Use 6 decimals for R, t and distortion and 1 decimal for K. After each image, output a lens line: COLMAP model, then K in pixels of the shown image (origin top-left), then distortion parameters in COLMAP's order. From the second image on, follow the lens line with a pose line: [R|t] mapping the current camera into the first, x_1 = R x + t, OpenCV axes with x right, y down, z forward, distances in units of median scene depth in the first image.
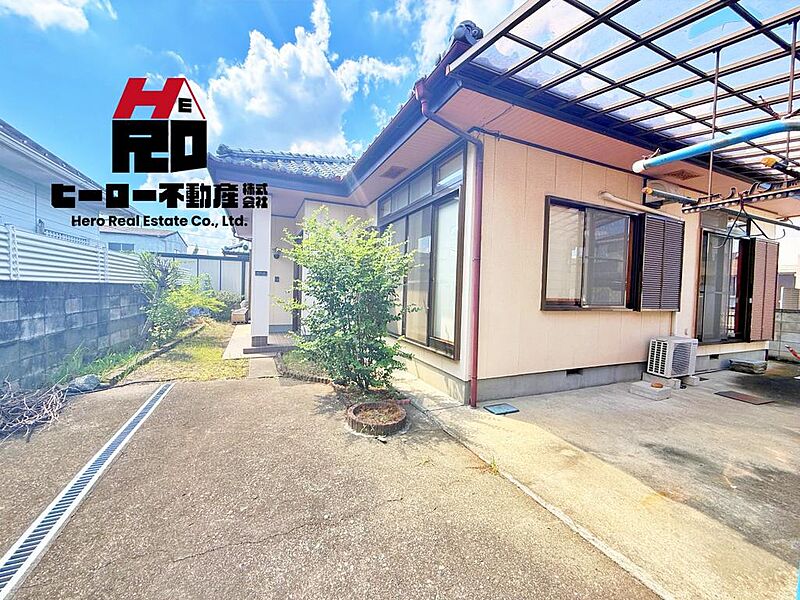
lens RADIAL K [[321.4, 0, 400.9], [0, 321.4, 300.7], [0, 0, 1]] dist [0.001357, 0.000173]
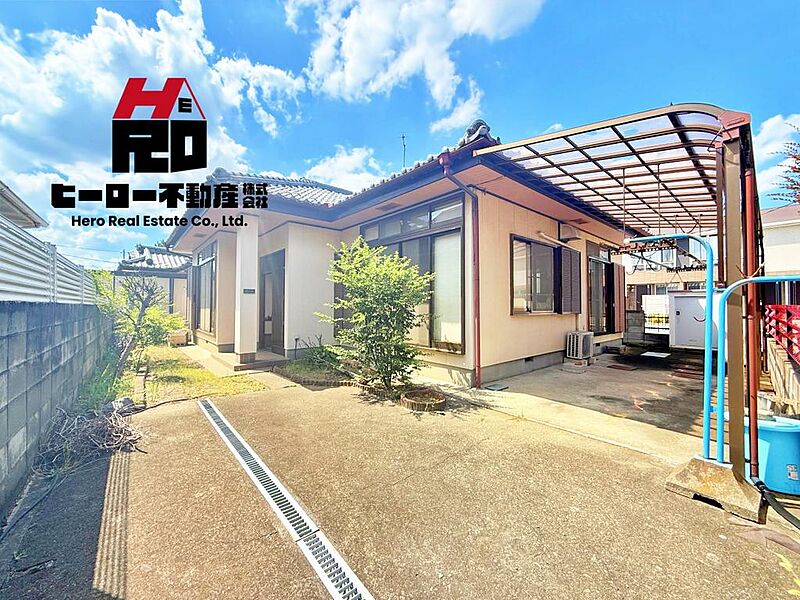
lens RADIAL K [[321.4, 0, 397.9], [0, 321.4, 304.5], [0, 0, 1]] dist [0.001357, 0.000173]
pose [[0.957503, -0.027015, 0.287154, -0.464689], [0.036082, 0.999002, -0.026331, 0.000842], [-0.286156, 0.035573, 0.957522, -0.207507]]
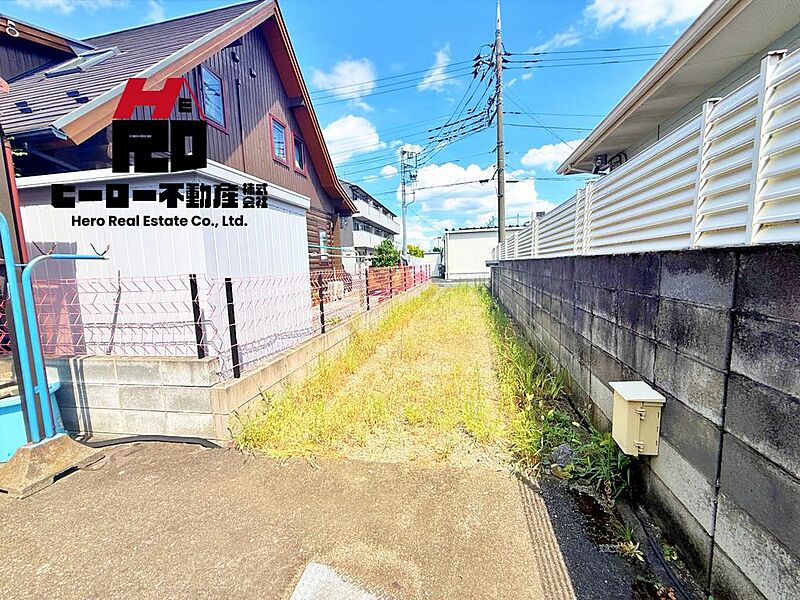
lens RADIAL K [[321.4, 0, 402.7], [0, 321.4, 296.3], [0, 0, 1]] dist [0.001357, 0.000173]
pose [[-0.806810, -0.072562, 0.586338, -0.607027], [0.018985, 0.988732, 0.148485, -0.043761], [-0.590506, 0.130931, -0.796342, 0.262643]]
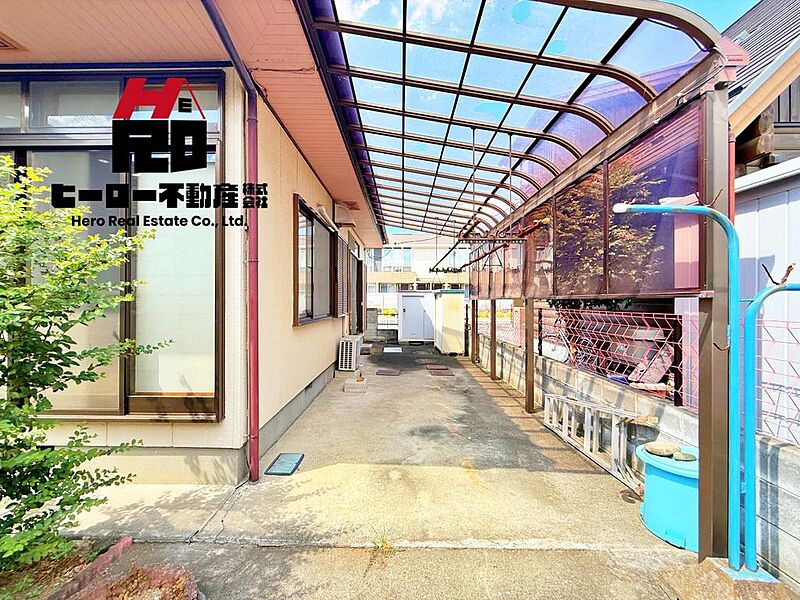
lens RADIAL K [[321.4, 0, 397.7], [0, 321.4, 298.6], [0, 0, 1]] dist [0.001357, 0.000173]
pose [[0.416599, -0.022575, 0.908810, -0.243287], [0.037166, 0.999279, 0.007785, -0.042853], [-0.908330, 0.030533, 0.417138, 0.421730]]
